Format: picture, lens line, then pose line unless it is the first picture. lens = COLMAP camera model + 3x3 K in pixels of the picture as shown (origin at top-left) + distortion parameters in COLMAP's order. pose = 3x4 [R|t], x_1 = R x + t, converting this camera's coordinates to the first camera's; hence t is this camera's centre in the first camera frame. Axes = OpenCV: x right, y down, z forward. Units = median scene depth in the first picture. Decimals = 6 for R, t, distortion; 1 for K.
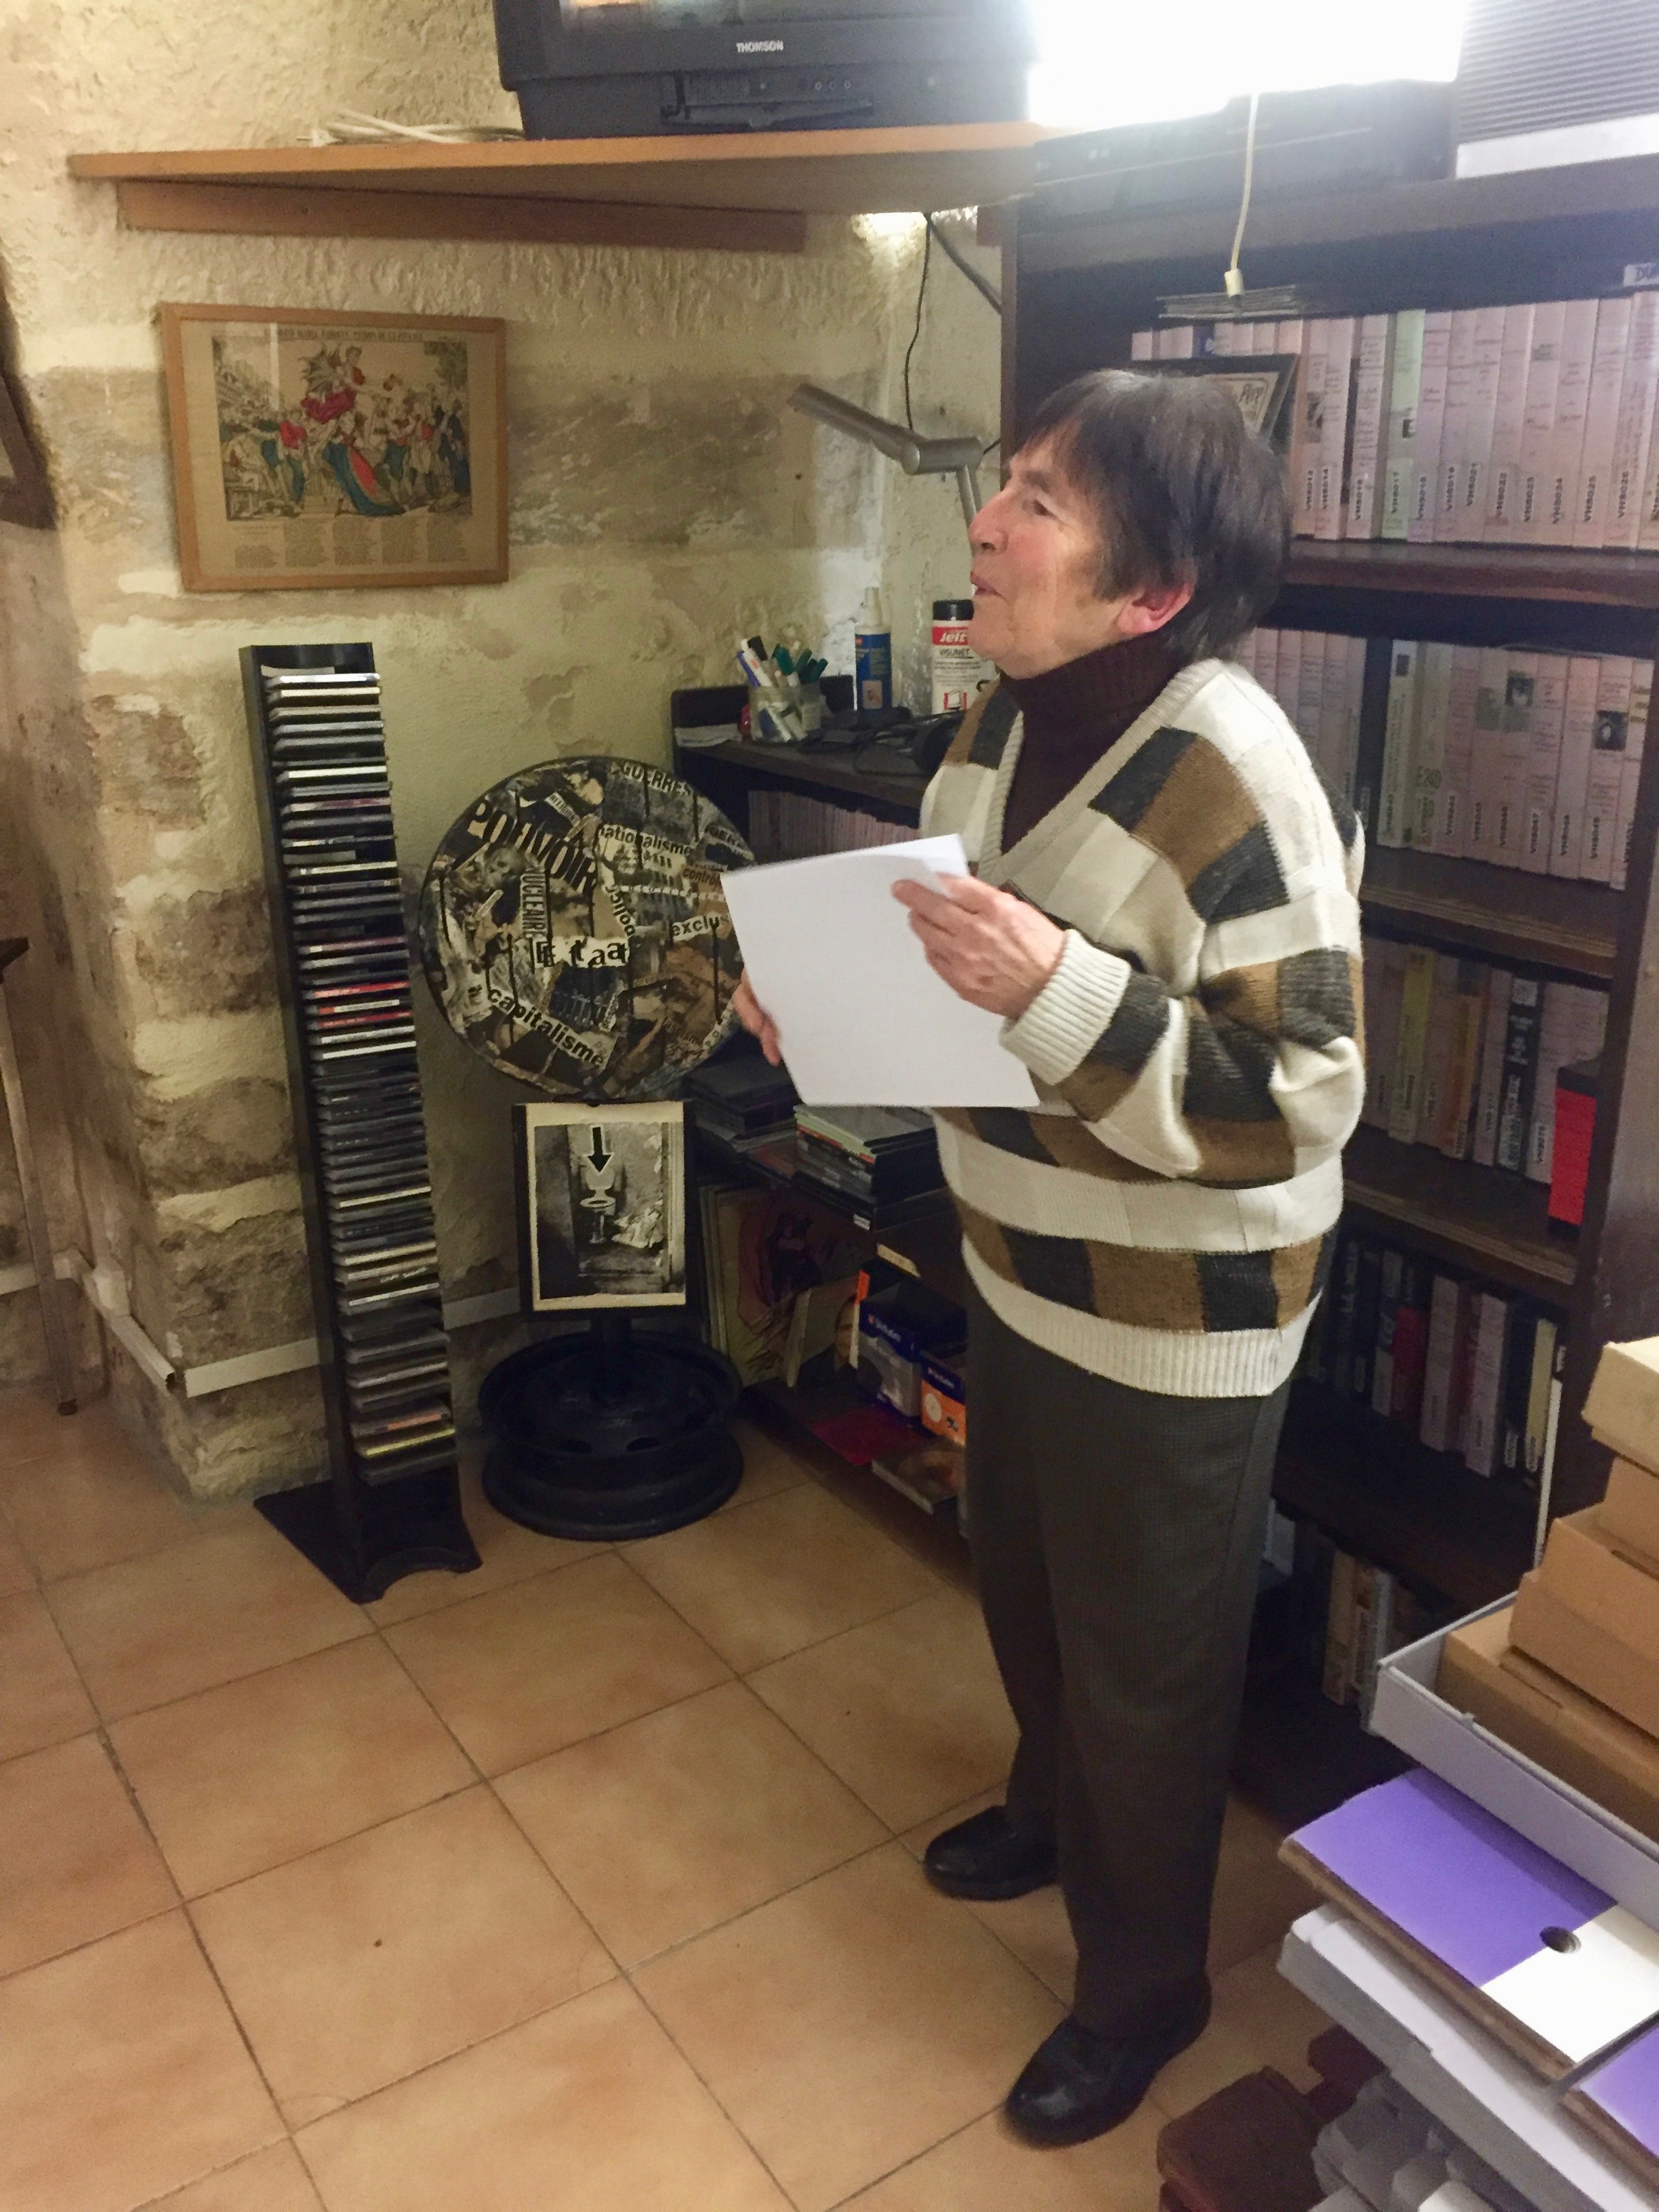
lens RADIAL K [[1909.1, 0, 834.6], [0, 1909.1, 1117.9], [0, 0, 1]] dist [0.069542, -0.090007]
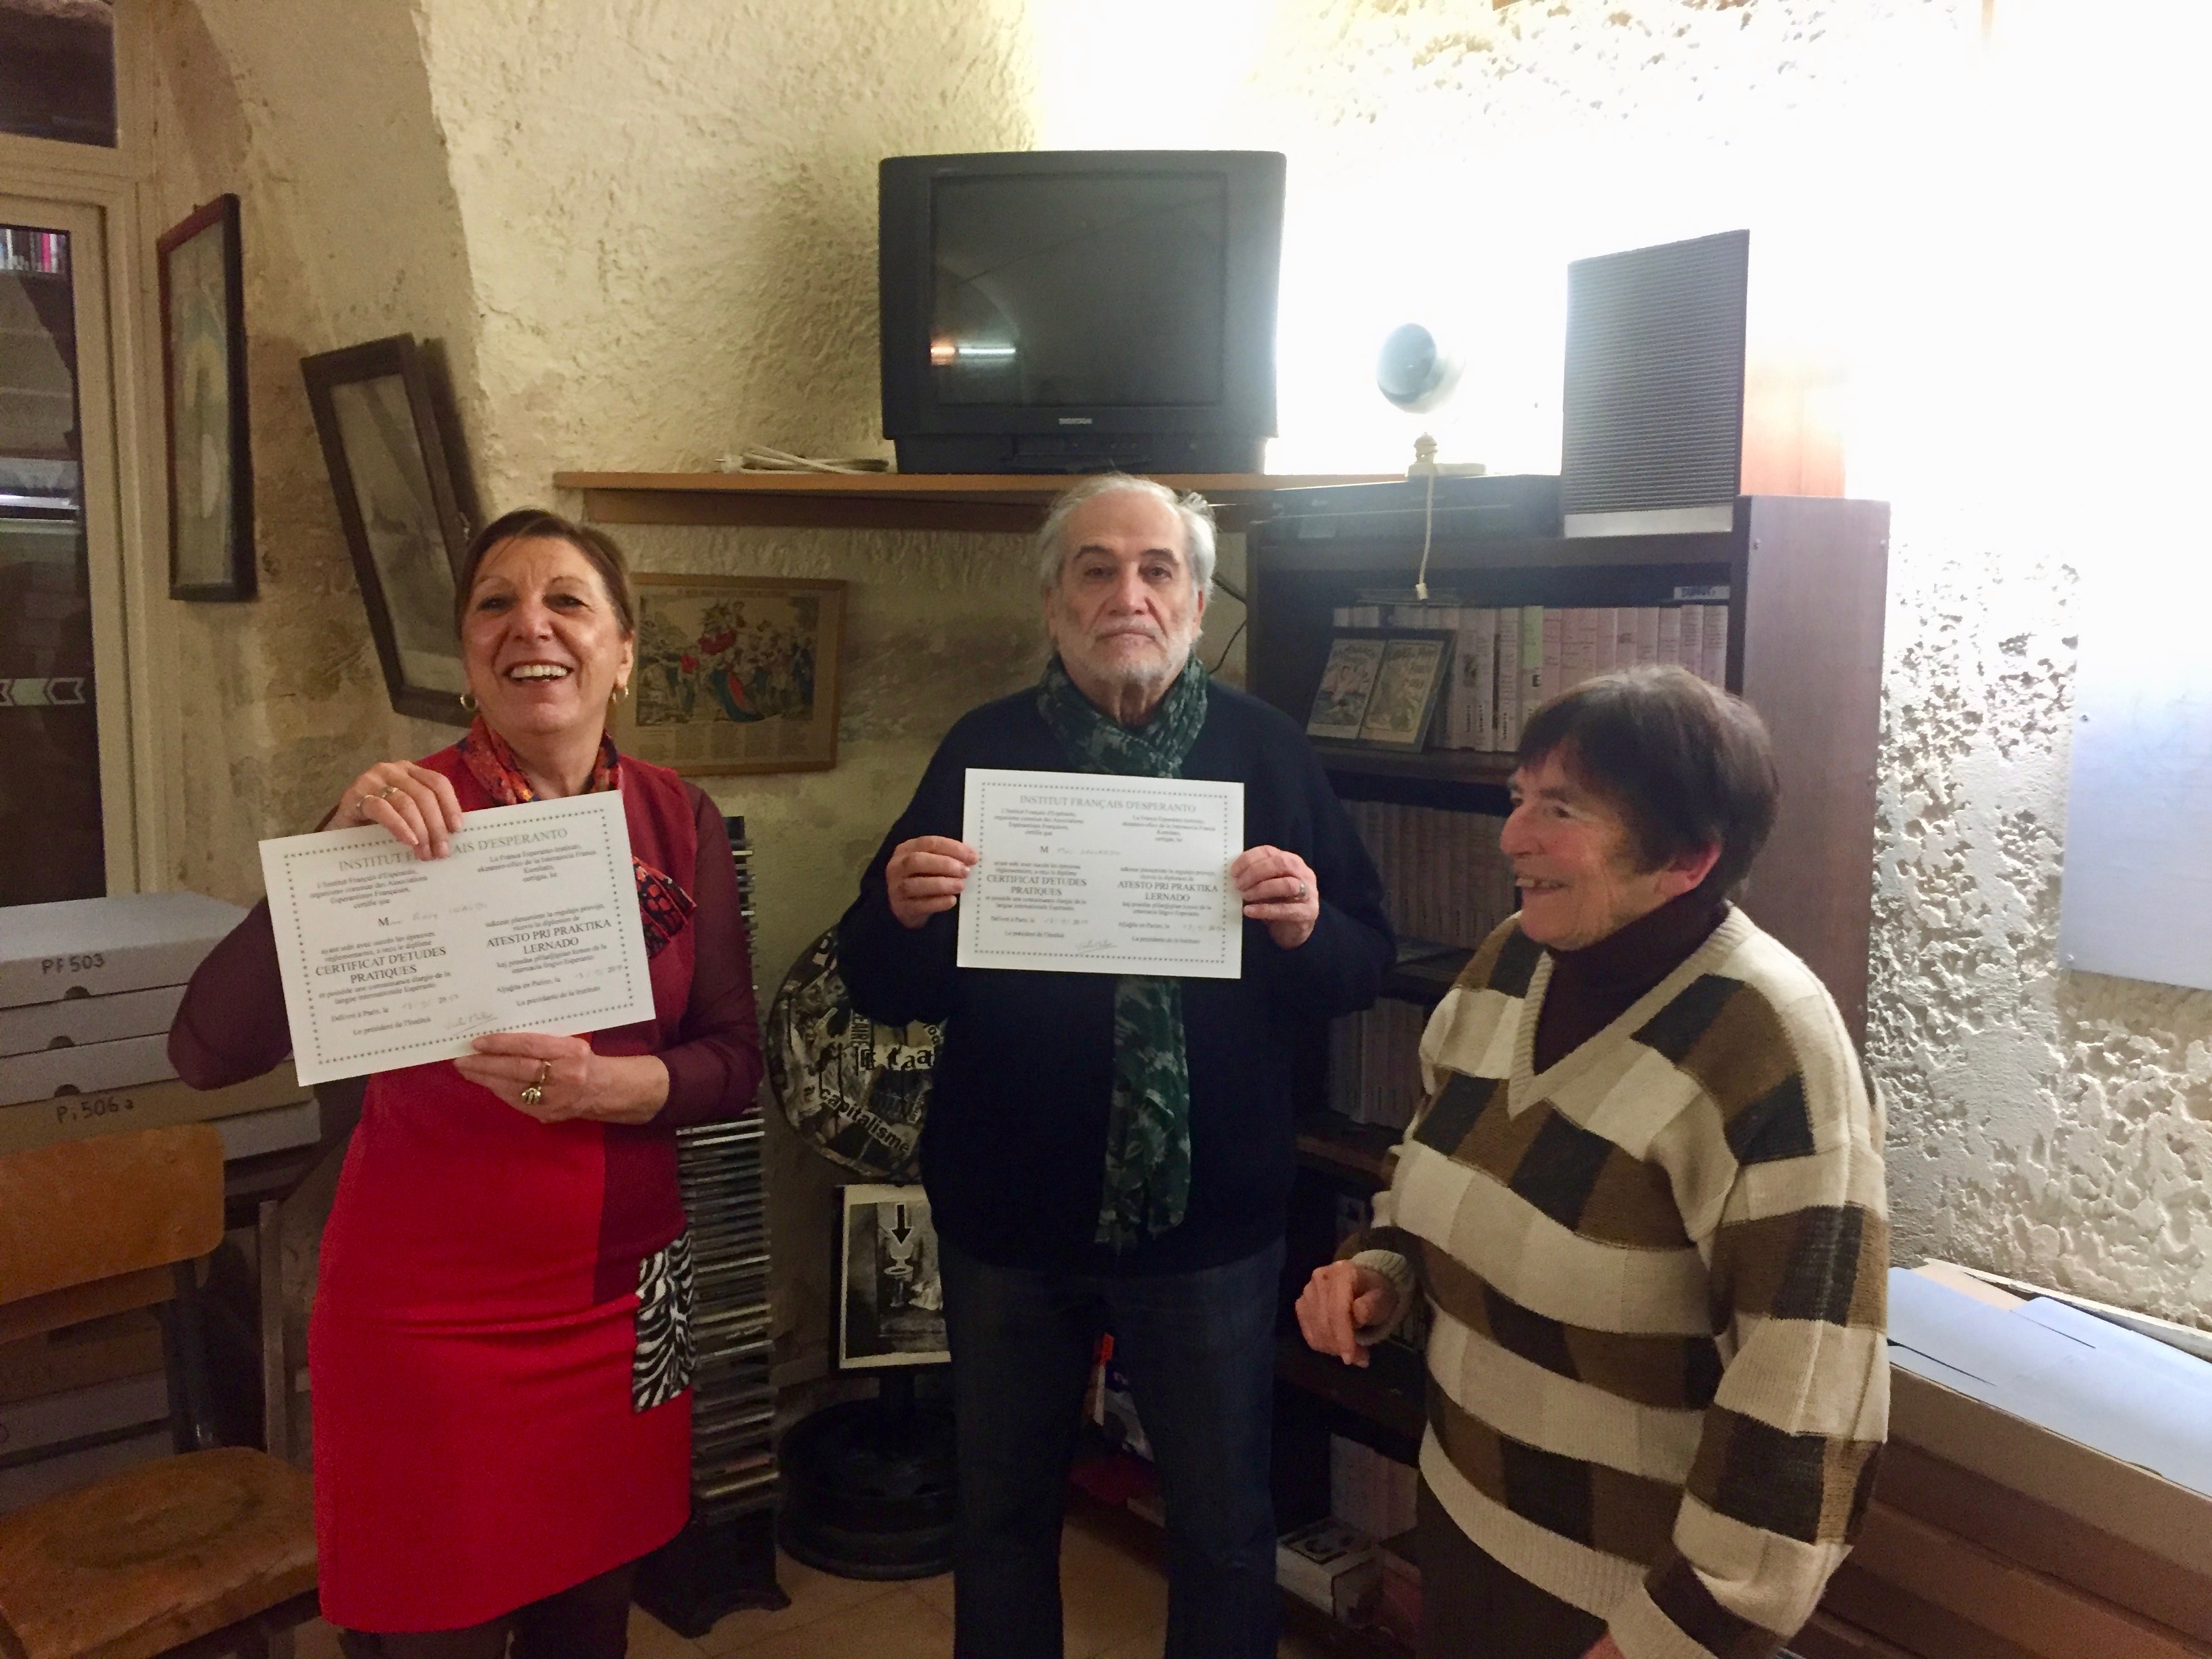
lens RADIAL K [[1909.1, 0, 1104.3], [0, 1909.1, 826.6], [0, 0, 1]] dist [0.069542, -0.090007]
pose [[0.995336, 0.001951, 0.096445, -0.120579], [0.020227, 0.973348, -0.228438, 0.054250], [-0.094320, 0.229323, 0.968770, -0.250979]]
